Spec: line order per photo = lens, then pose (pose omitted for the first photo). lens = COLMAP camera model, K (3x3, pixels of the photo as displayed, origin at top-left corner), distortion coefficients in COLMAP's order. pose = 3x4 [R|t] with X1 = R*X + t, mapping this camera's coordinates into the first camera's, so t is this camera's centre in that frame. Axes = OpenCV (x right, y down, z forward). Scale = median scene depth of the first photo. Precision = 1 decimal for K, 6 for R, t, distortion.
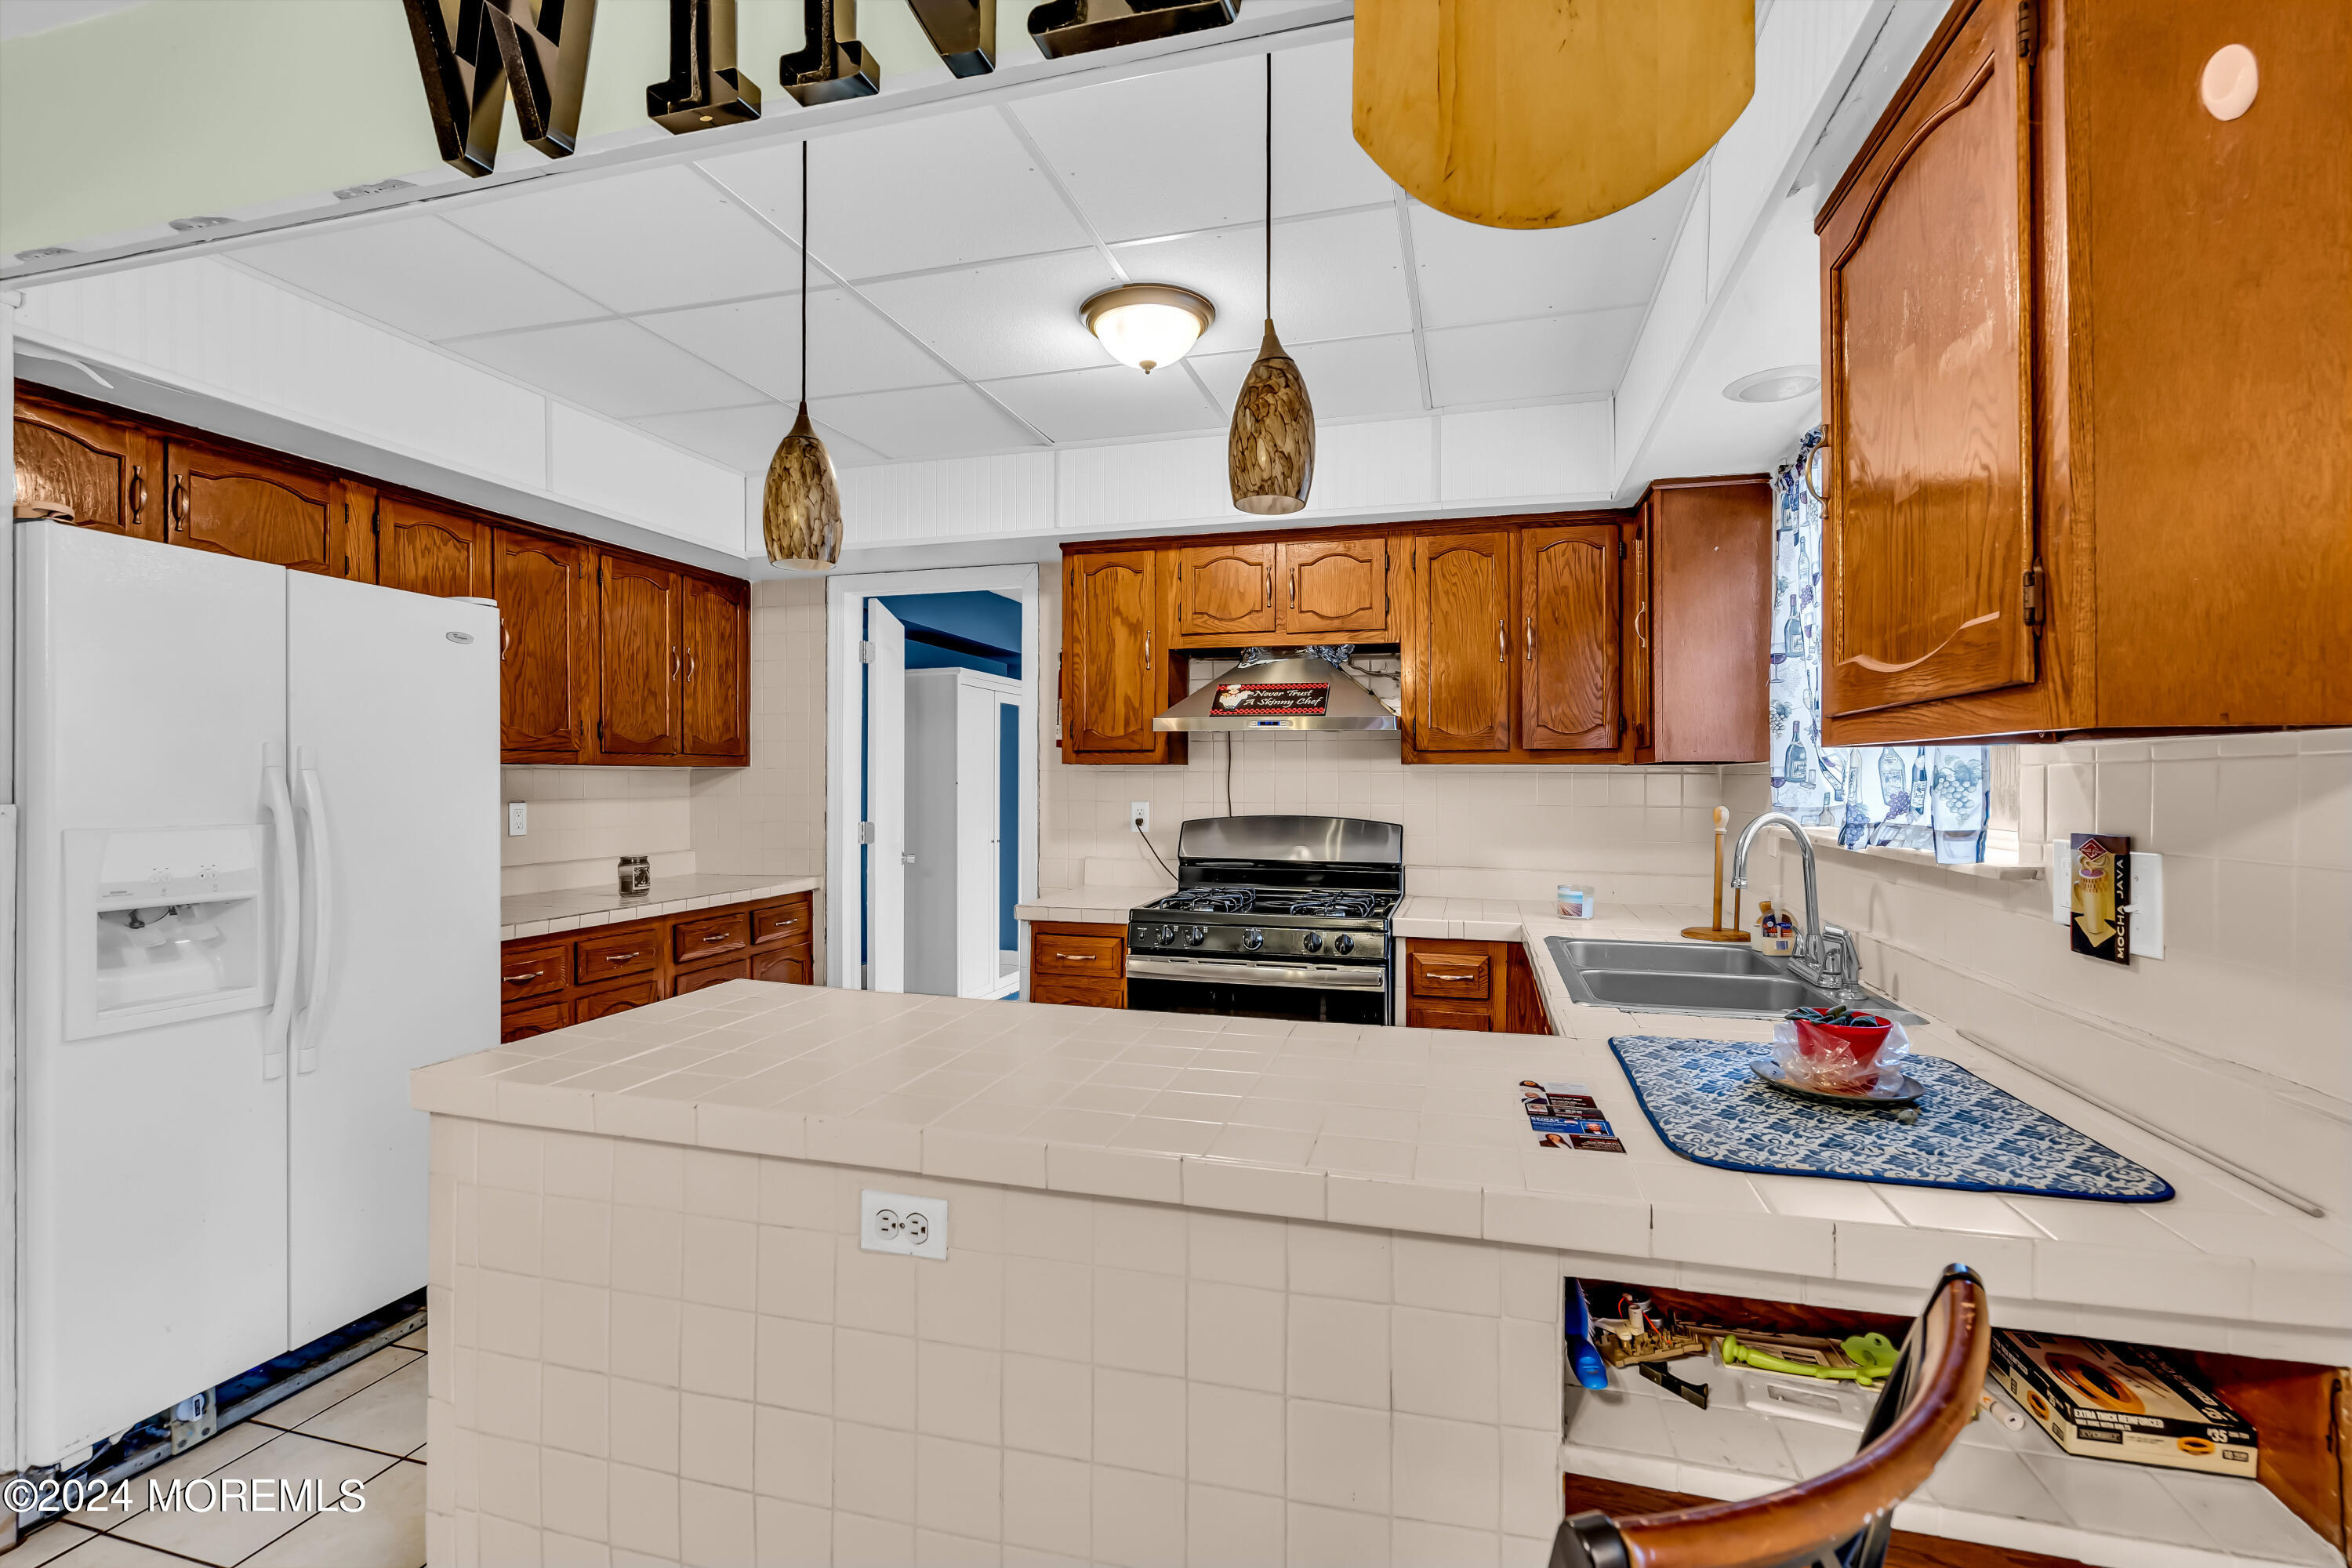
lens RADIAL K [[1063.3, 0, 1167.2], [0, 1063.3, 782.8], [0, 0, 1]] dist [-0.010329, 0.006309]
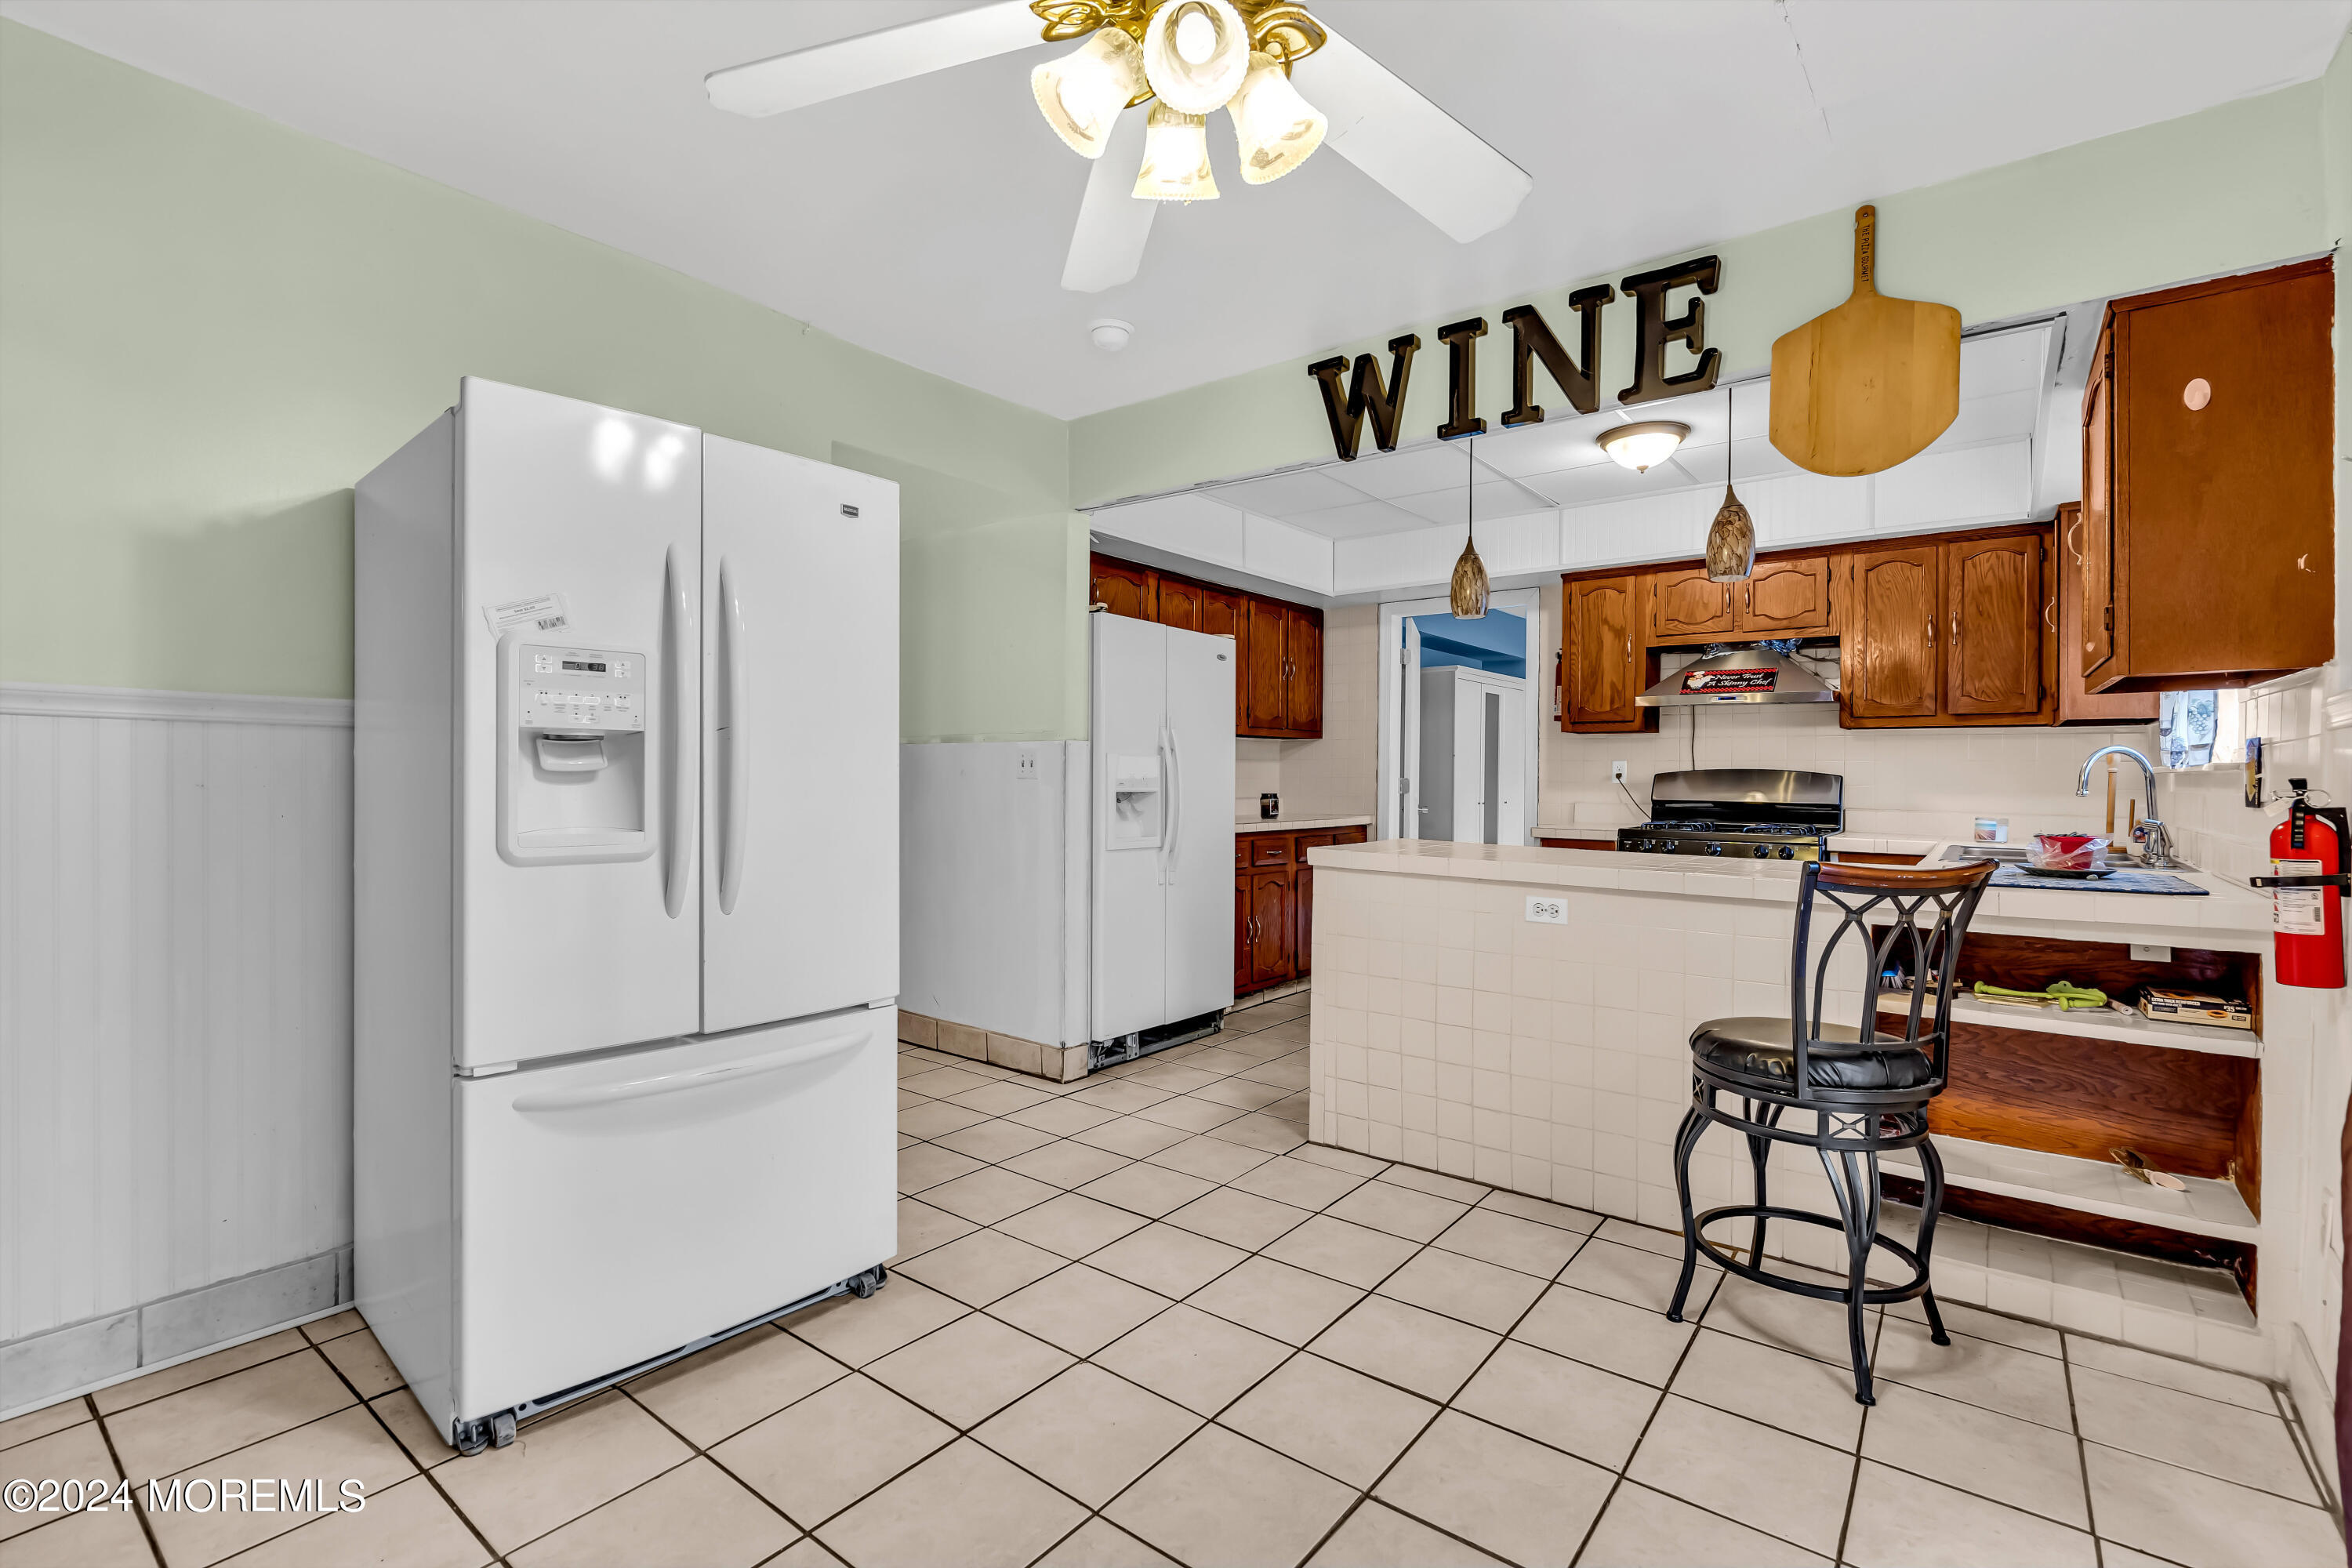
lens RADIAL K [[1063.3, 0, 1167.2], [0, 1063.3, 782.8], [0, 0, 1]] dist [-0.010329, 0.006309]
pose [[0.925090, 0.008743, -0.379647, -0.051523], [-0.008006, 0.999962, 0.003521, 0.052651], [0.379663, -0.000217, 0.925125, -0.531337]]
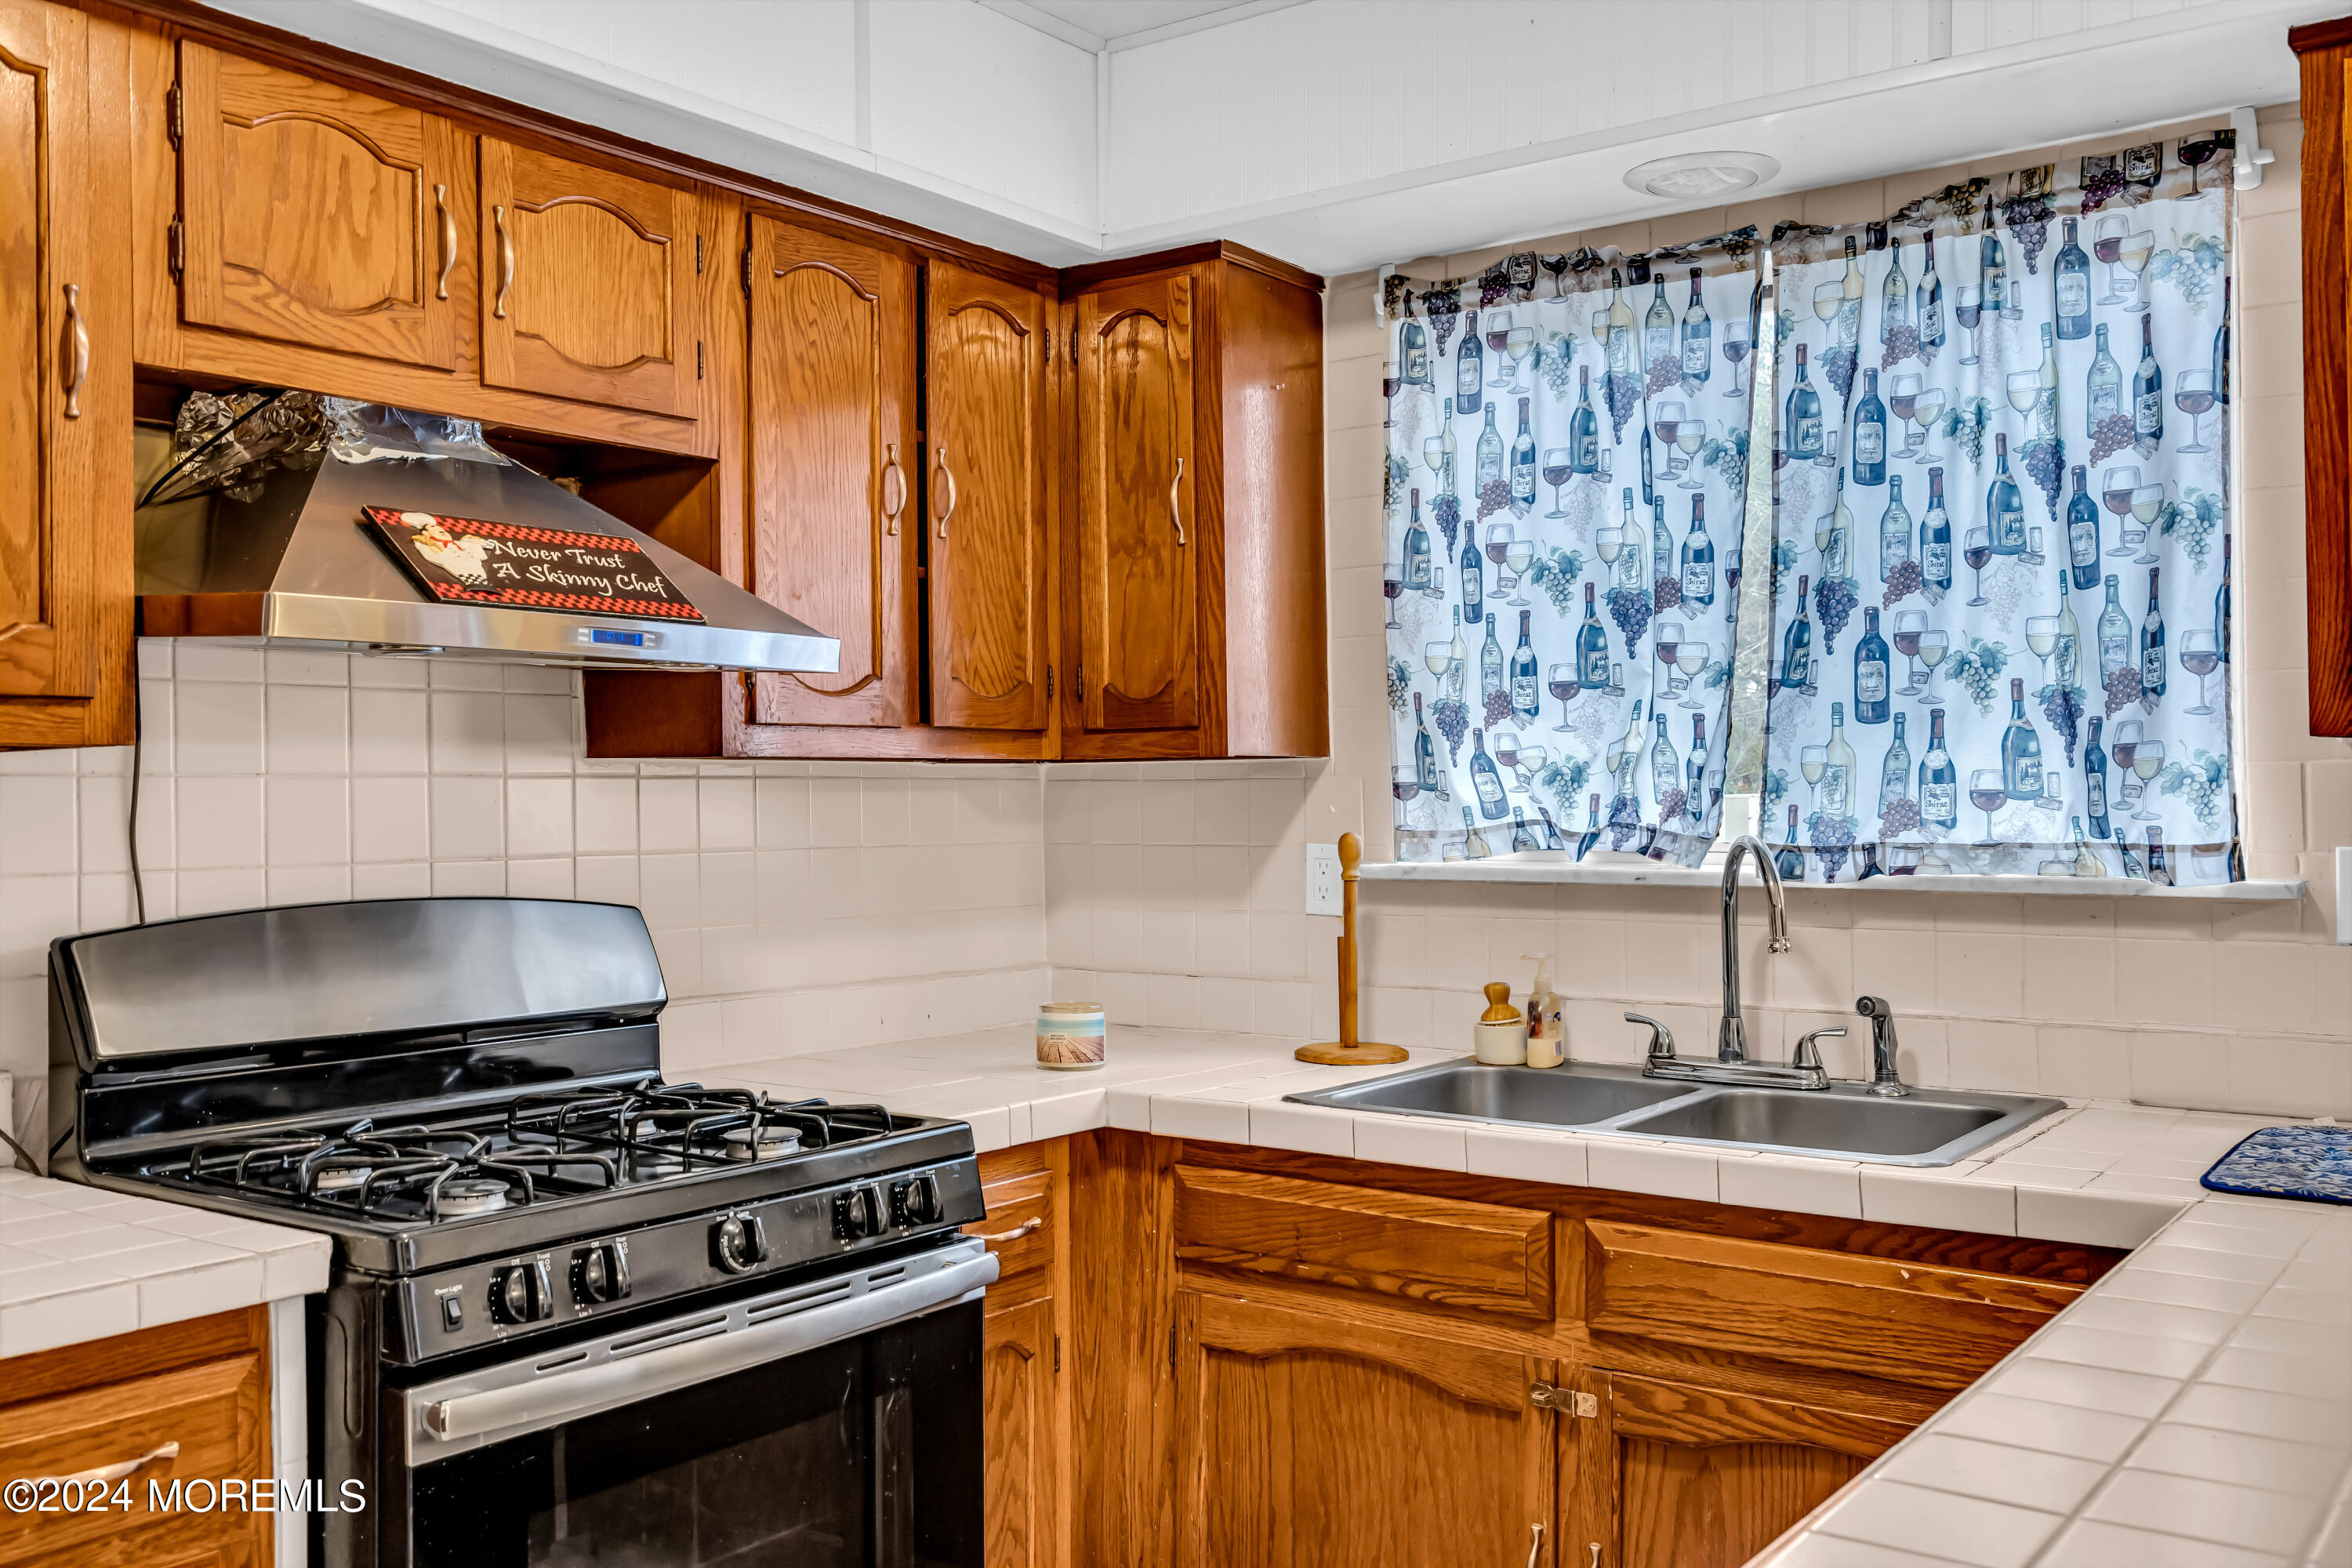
lens RADIAL K [[2067.5, 0, 1164.8], [0, 2067.5, 781.0], [0, 0, 1]] dist [0.002069, 0.008839]
pose [[0.360574, 0.000075, 0.932731, -0.460872], [0.012584, 0.999909, -0.004946, -0.001863], [-0.932646, 0.013521, 0.360540, 0.551449]]
